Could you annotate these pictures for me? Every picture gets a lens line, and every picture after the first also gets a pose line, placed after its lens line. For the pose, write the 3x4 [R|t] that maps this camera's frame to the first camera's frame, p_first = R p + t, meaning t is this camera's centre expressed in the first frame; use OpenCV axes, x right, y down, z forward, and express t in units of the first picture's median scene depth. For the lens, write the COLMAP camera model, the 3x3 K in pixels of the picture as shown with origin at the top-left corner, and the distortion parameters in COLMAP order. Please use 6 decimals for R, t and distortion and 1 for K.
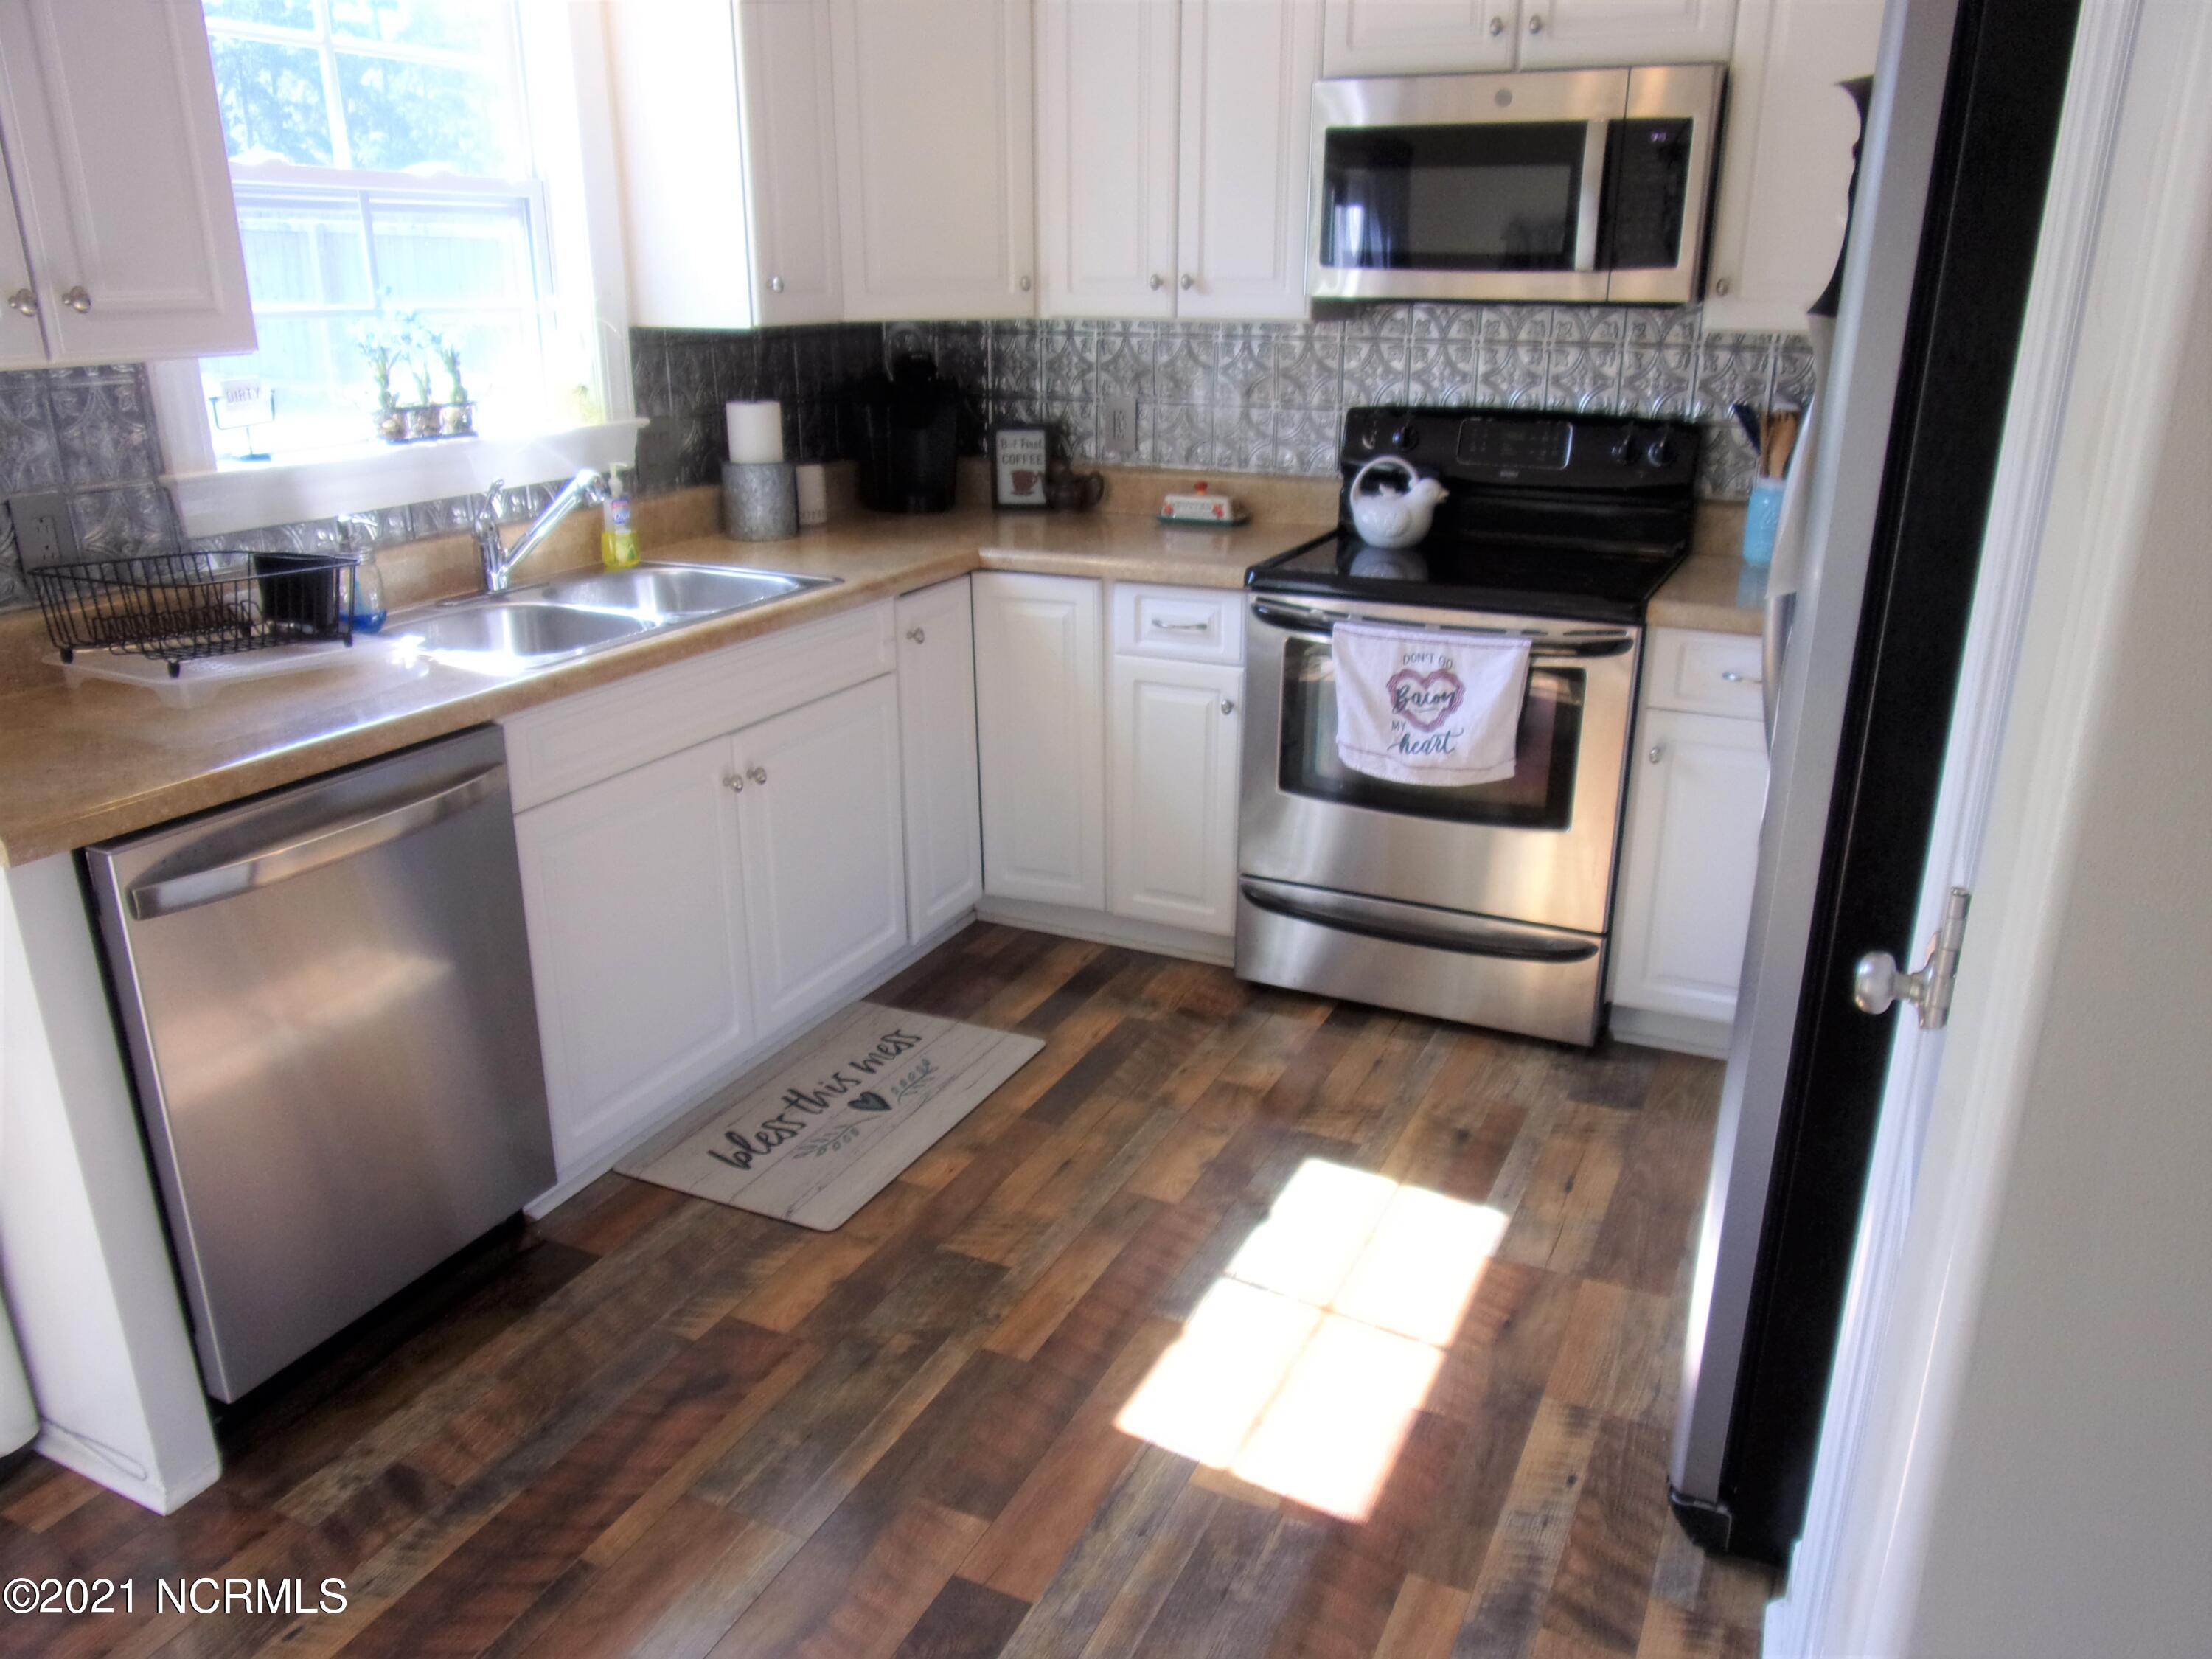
lens RADIAL K [[1602.6, 0, 1114.4], [0, 1602.6, 826.1], [0, 0, 1]] dist [-0.002665, -0.006595]
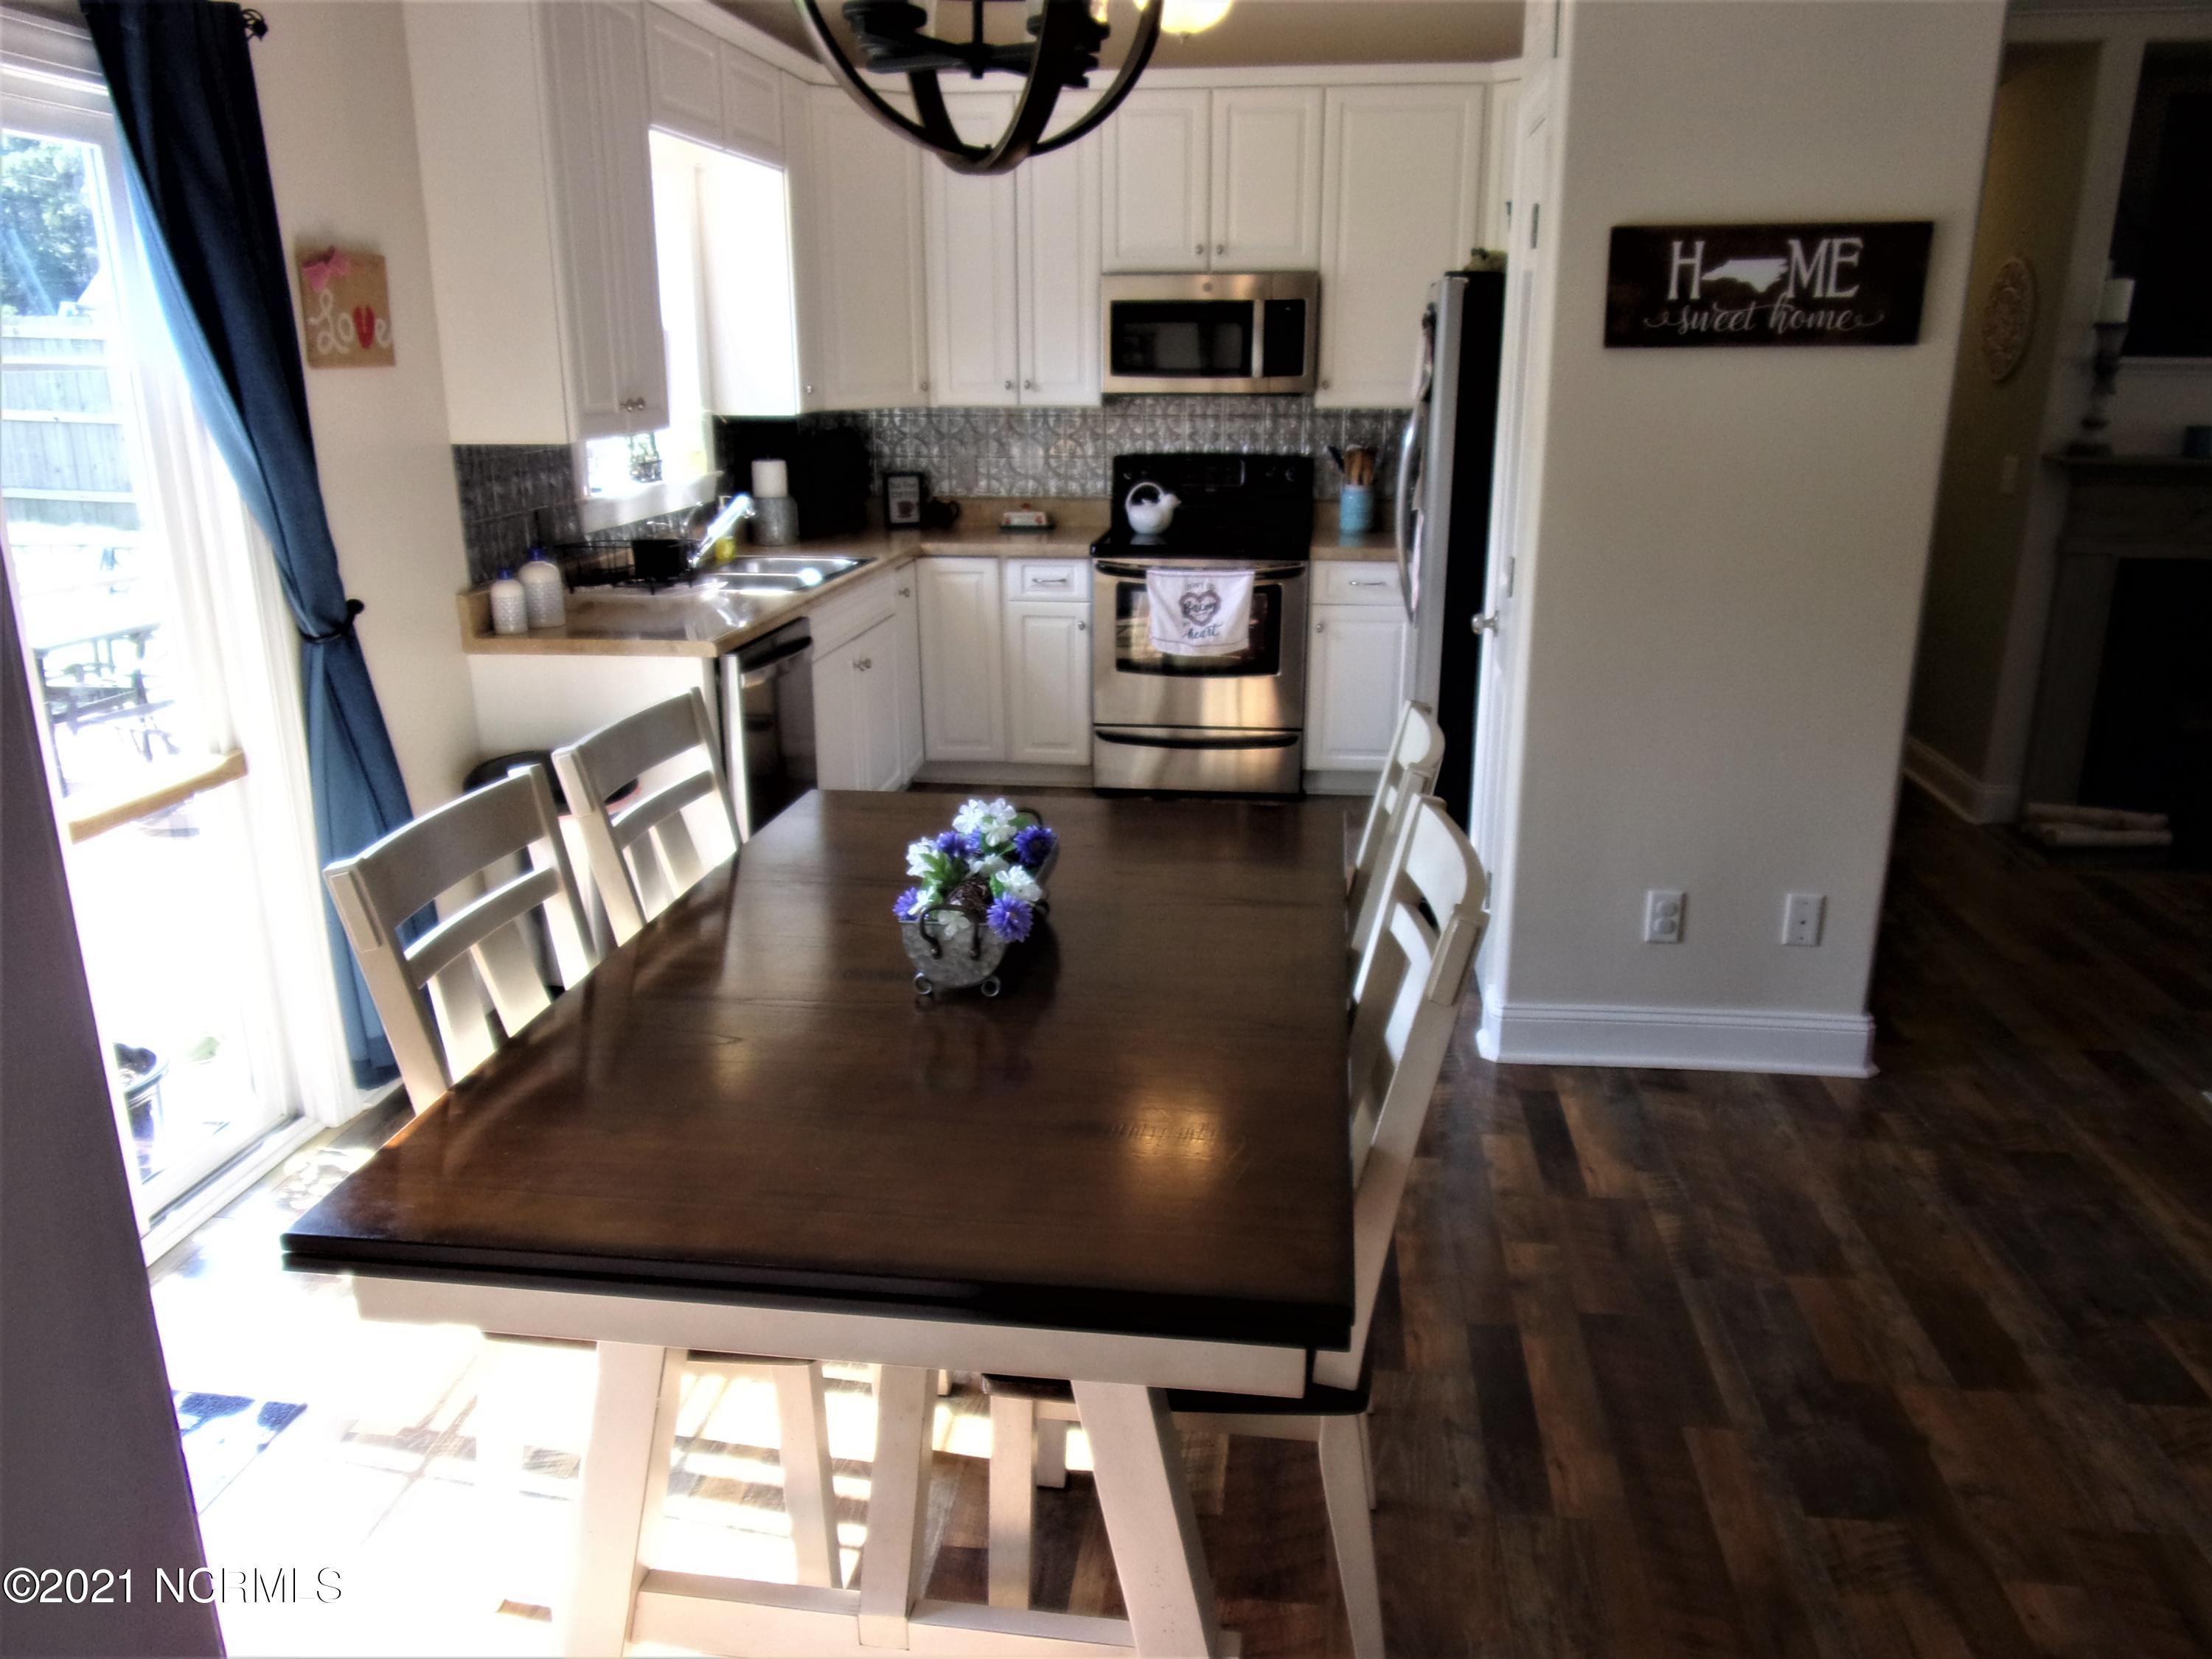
lens RADIAL K [[1602.6, 0, 1101.3], [0, 1602.6, 833.8], [0, 0, 1]] dist [-0.002665, -0.006595]
pose [[0.950111, -0.094994, 0.297095, -0.427877], [0.107383, 0.993887, -0.025626, 0.188359], [-0.292844, 0.056251, 0.954504, -0.624641]]
